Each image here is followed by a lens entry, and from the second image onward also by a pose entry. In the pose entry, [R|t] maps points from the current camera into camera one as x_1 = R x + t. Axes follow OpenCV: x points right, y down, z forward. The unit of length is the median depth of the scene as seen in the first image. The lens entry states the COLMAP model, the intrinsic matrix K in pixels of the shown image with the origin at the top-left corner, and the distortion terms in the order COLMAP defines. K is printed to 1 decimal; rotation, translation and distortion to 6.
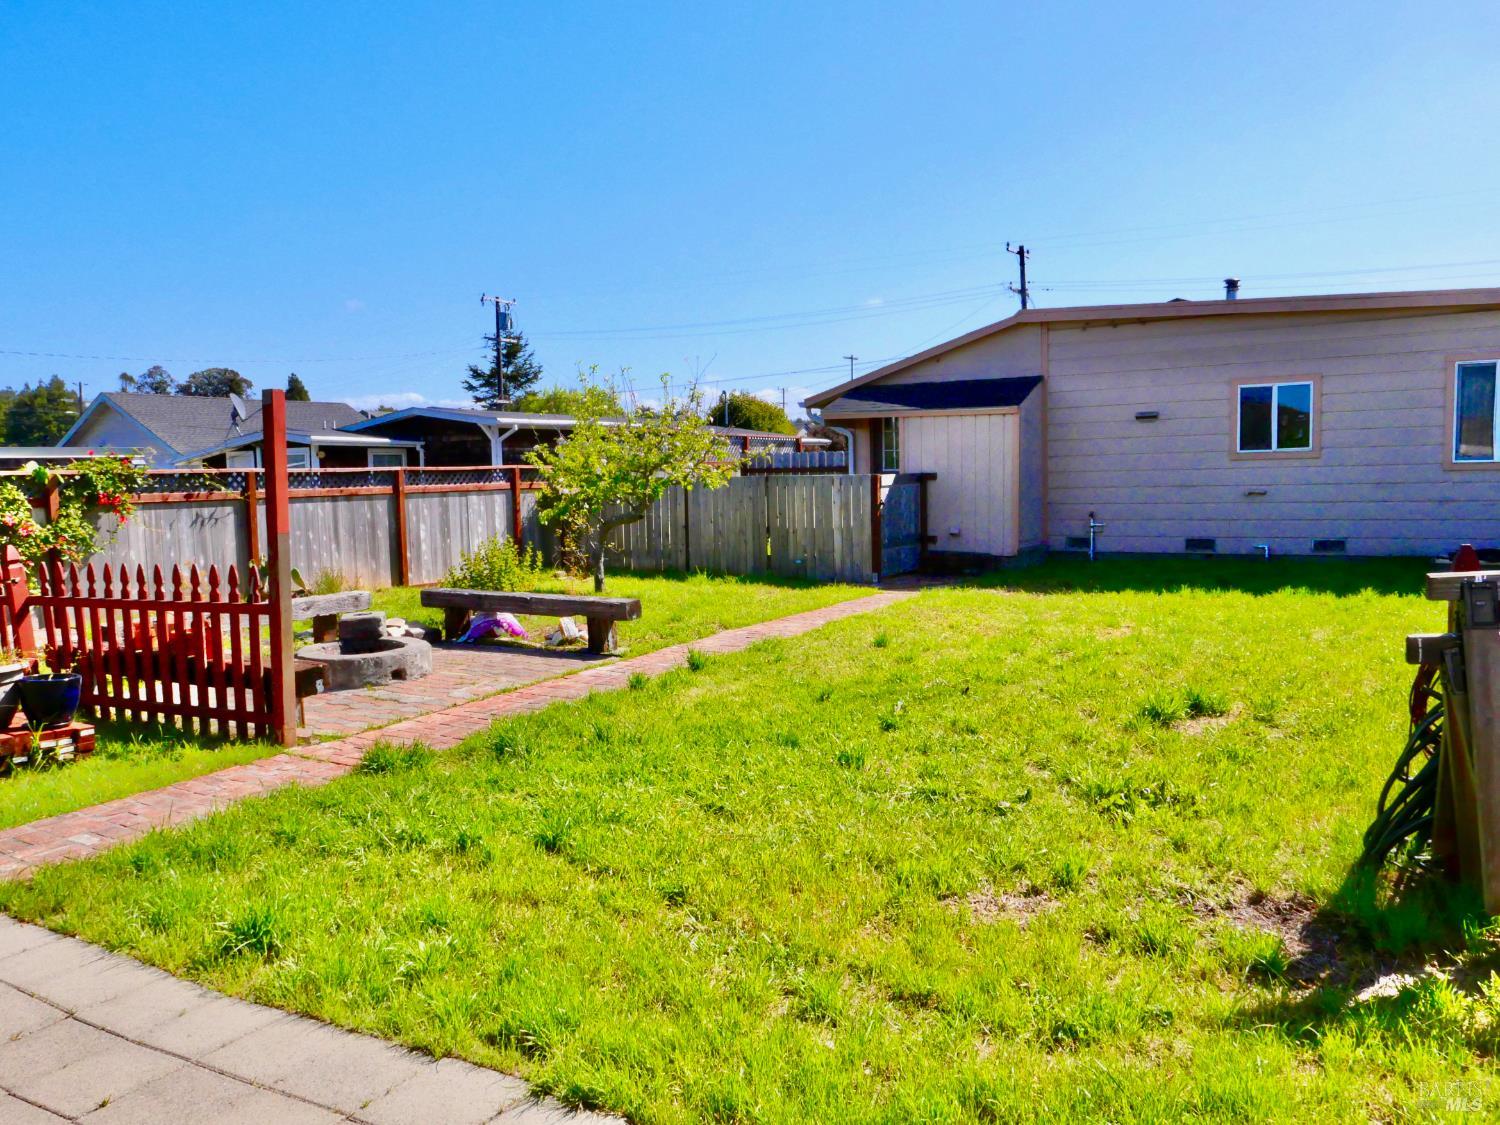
lens RADIAL K [[1129.8, 0, 751.8], [0, 1129.8, 562.9], [0, 0, 1]] dist [0.004103, -0.000625]
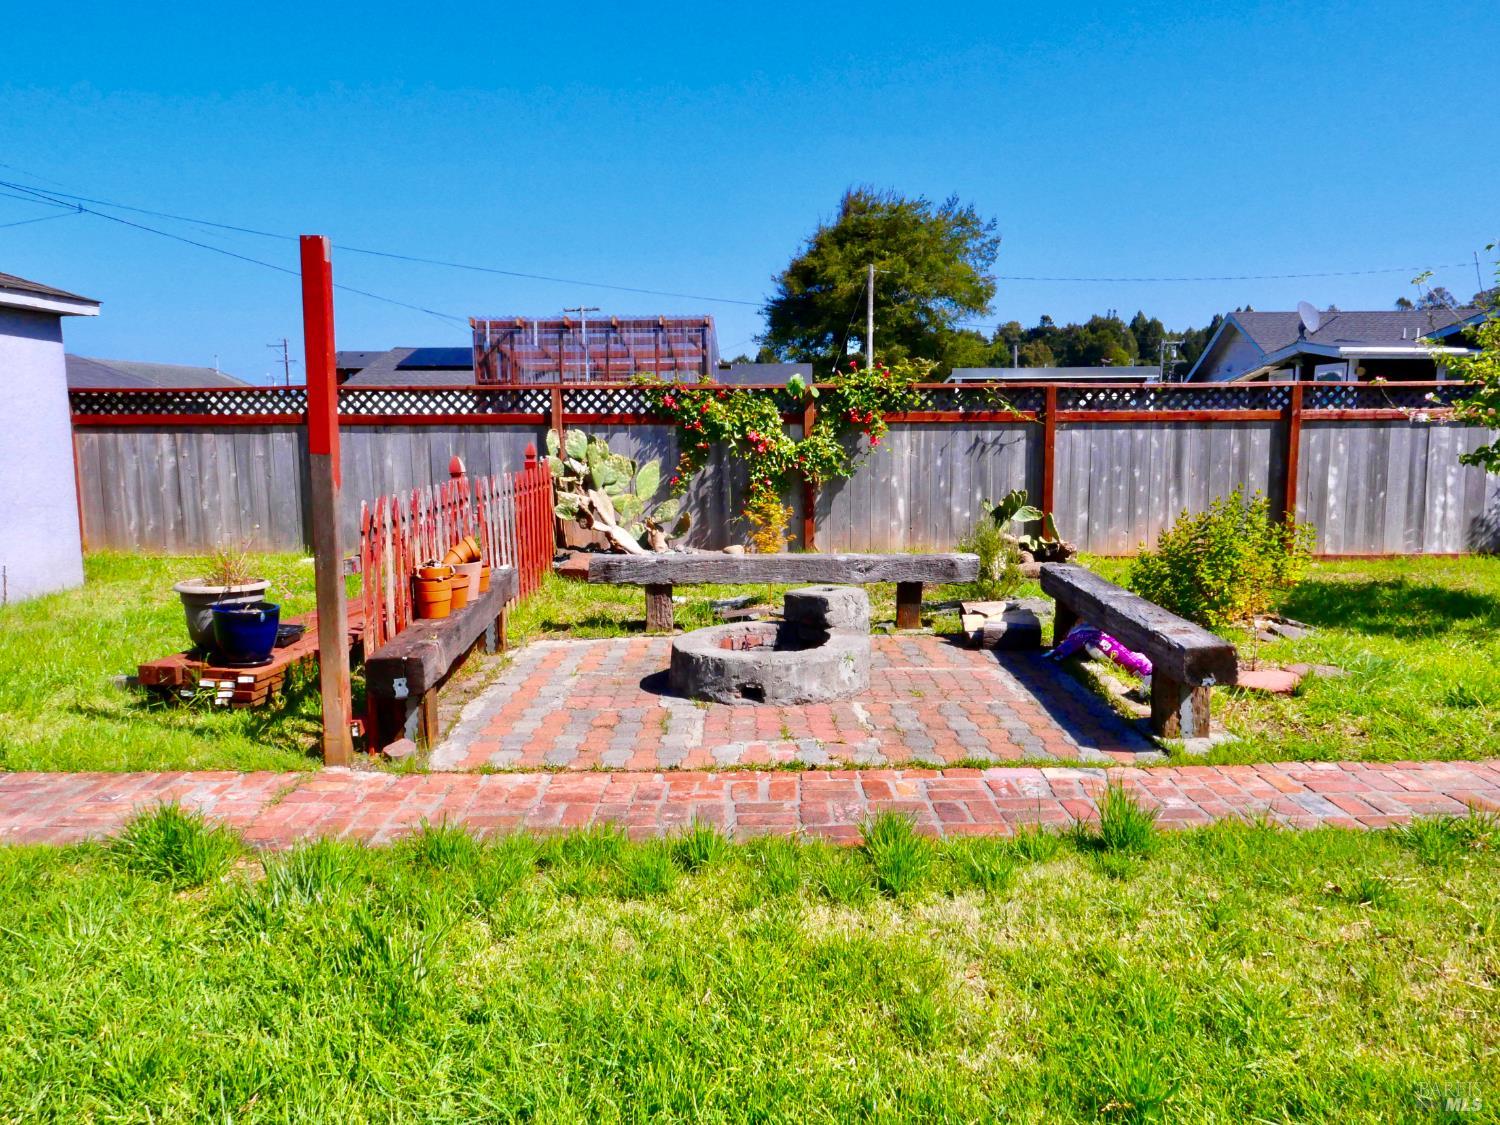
lens RADIAL K [[1129.8, 0, 750.5], [0, 1129.8, 562.4], [0, 0, 1]] dist [0.004103, -0.000625]
pose [[0.506011, 0.127735, -0.853016, 0.123212], [-0.076602, 0.991721, 0.103065, -0.021928], [0.859119, 0.013191, 0.511606, 0.377058]]
